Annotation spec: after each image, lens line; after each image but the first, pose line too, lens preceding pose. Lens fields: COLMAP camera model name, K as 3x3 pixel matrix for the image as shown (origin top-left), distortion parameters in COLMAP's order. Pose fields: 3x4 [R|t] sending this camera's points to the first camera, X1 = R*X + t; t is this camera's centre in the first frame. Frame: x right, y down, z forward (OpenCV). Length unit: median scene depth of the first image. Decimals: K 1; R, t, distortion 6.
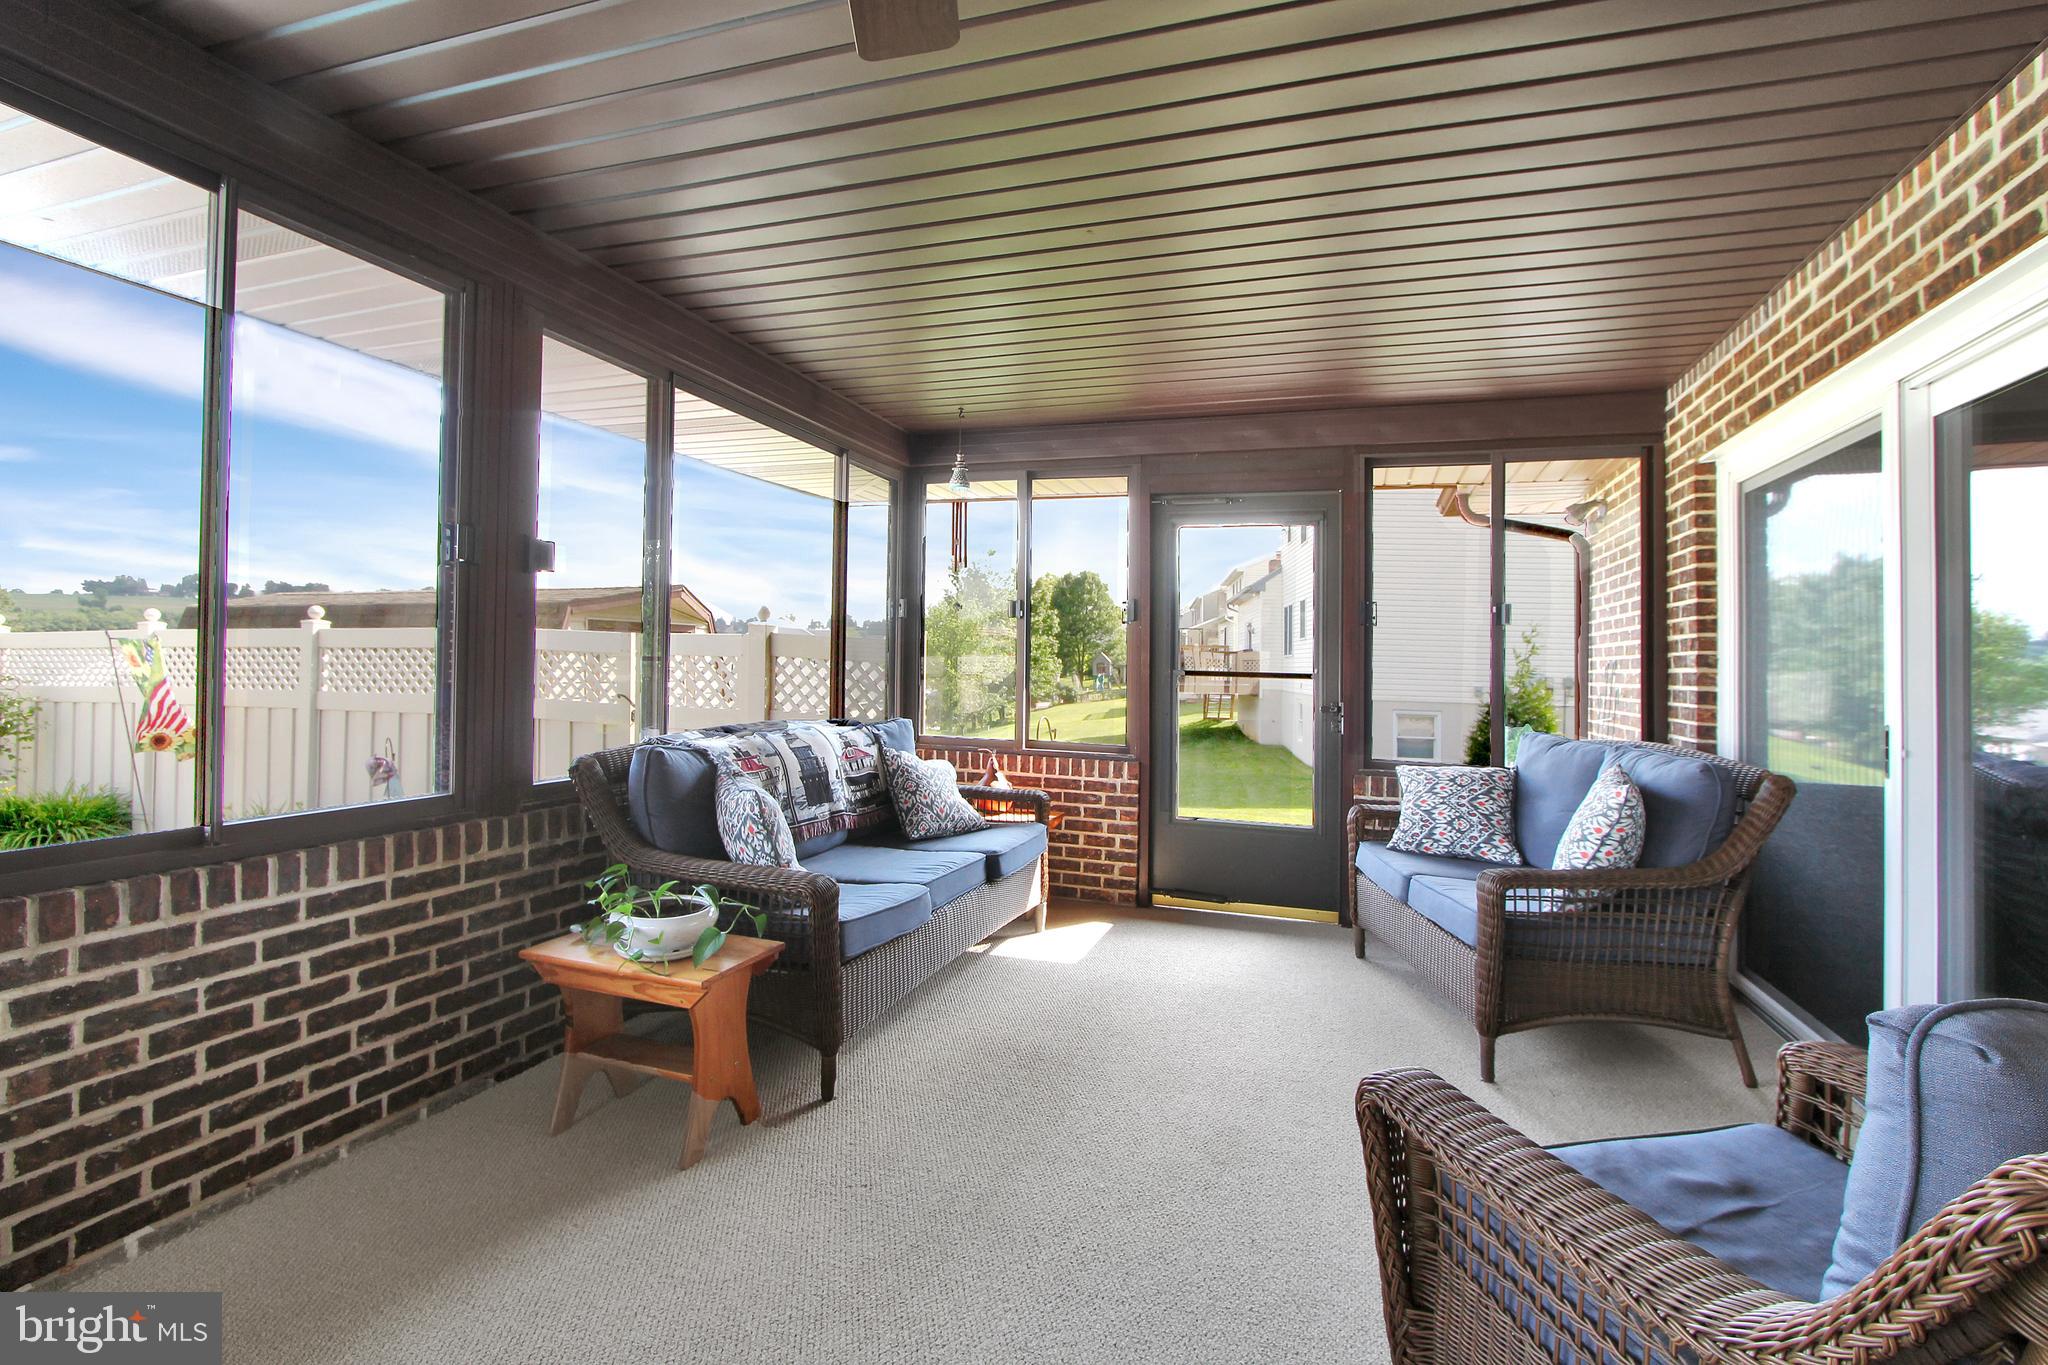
lens RADIAL K [[941.1, 0, 1030.2], [0, 941.1, 696.1], [0, 0, 1]] dist [-0.013682, 0.000182]
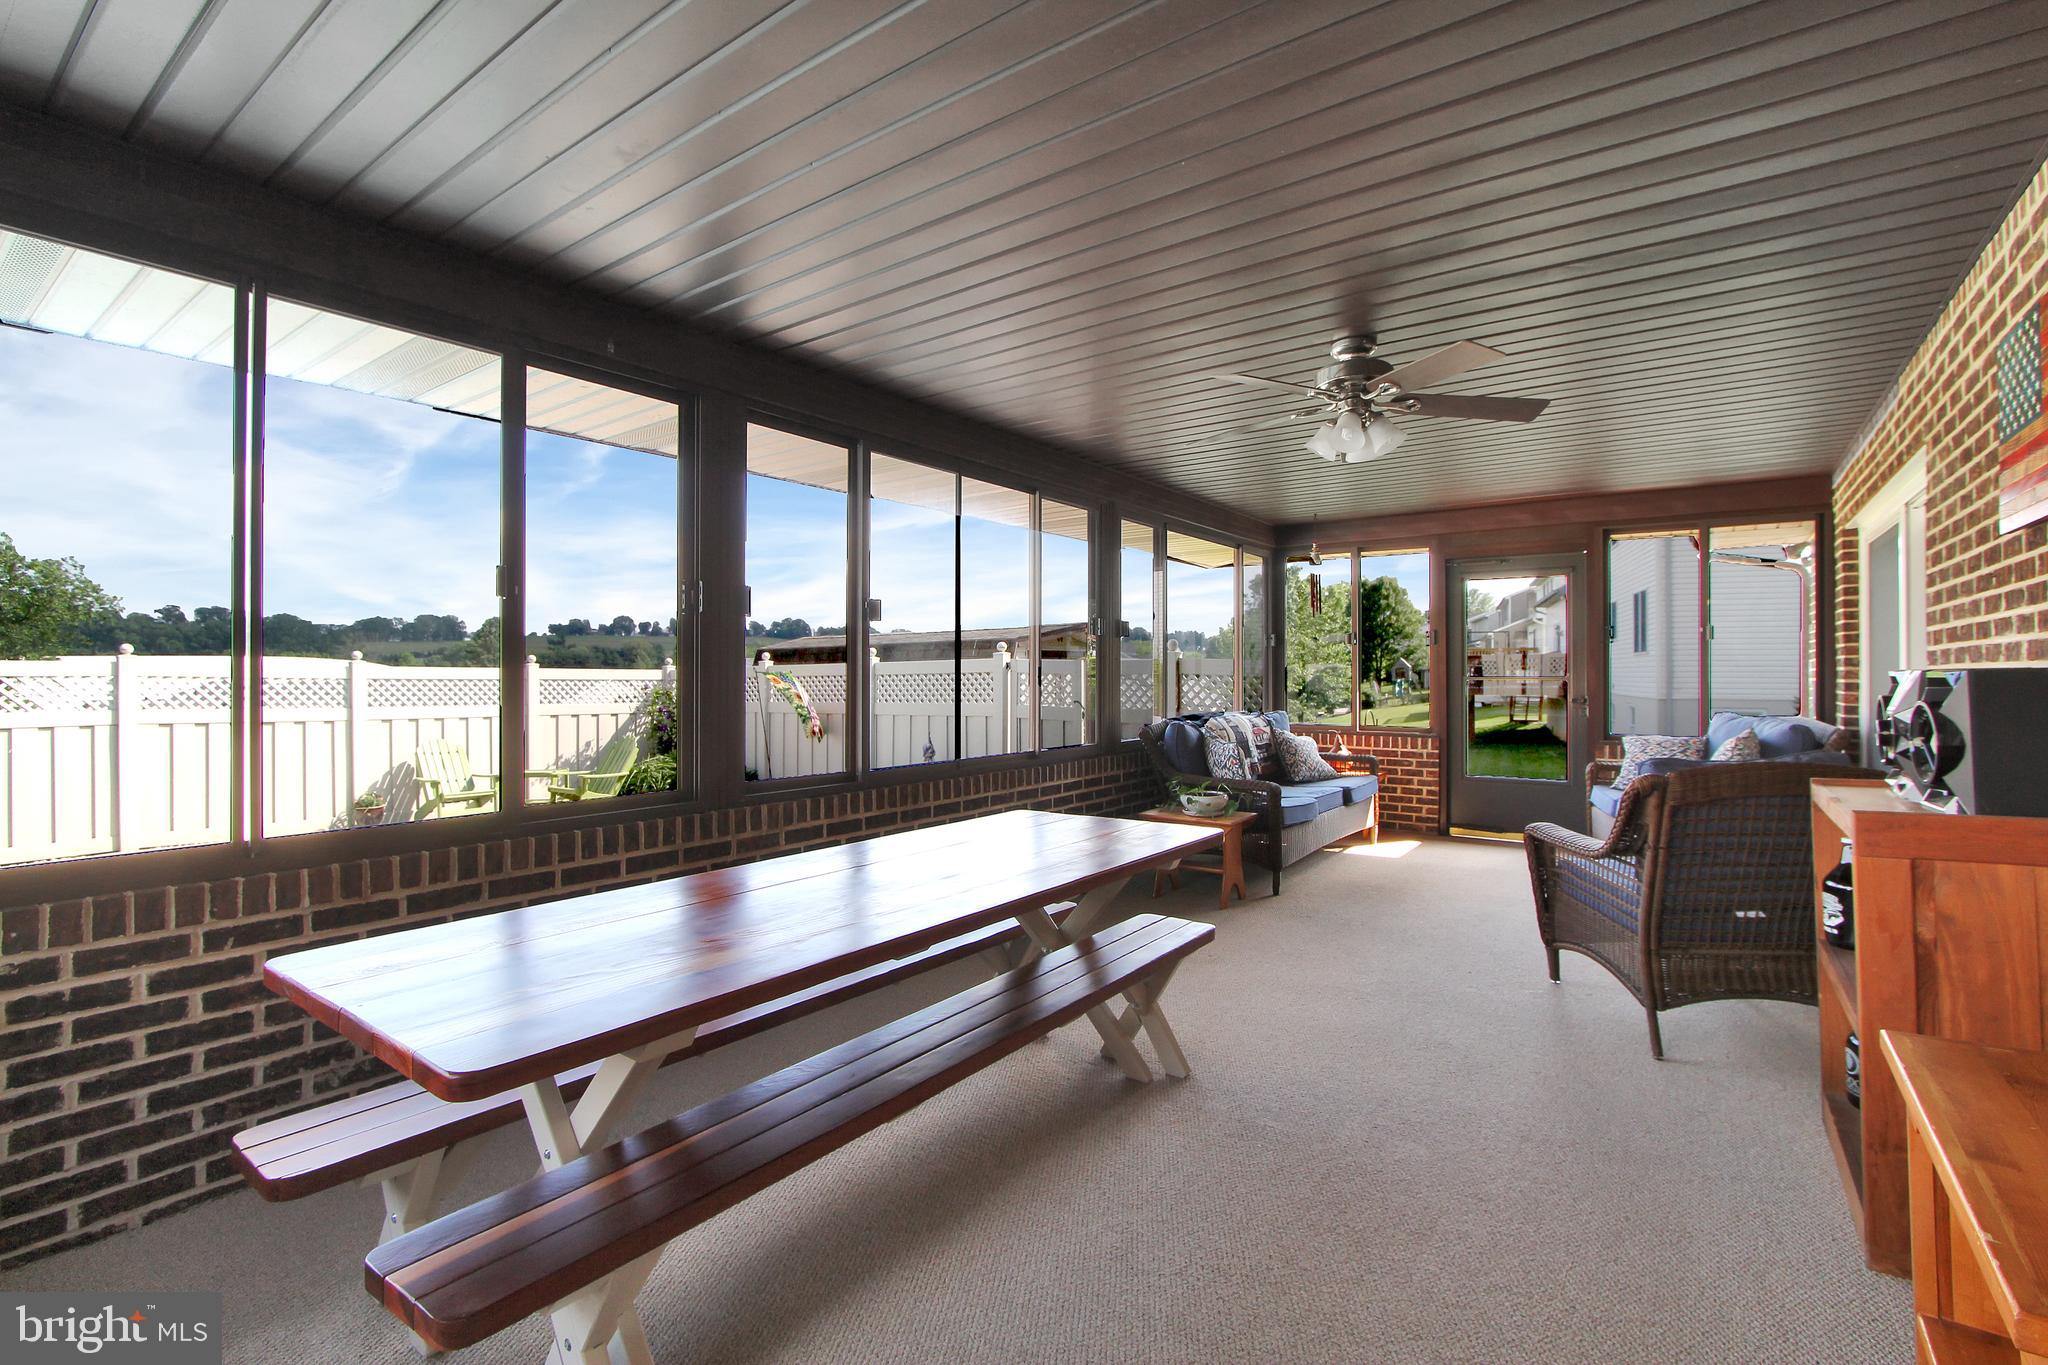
lens RADIAL K [[952.0, 0, 1053.5], [0, 952.0, 719.9], [0, 0, 1]] dist [0.018177, 0.000491]
pose [[0.963376, -0.012485, -0.267863, -0.073911], [0.016330, 0.999793, 0.012132, 0.012192], [0.267656, -0.016062, 0.963381, -0.678997]]
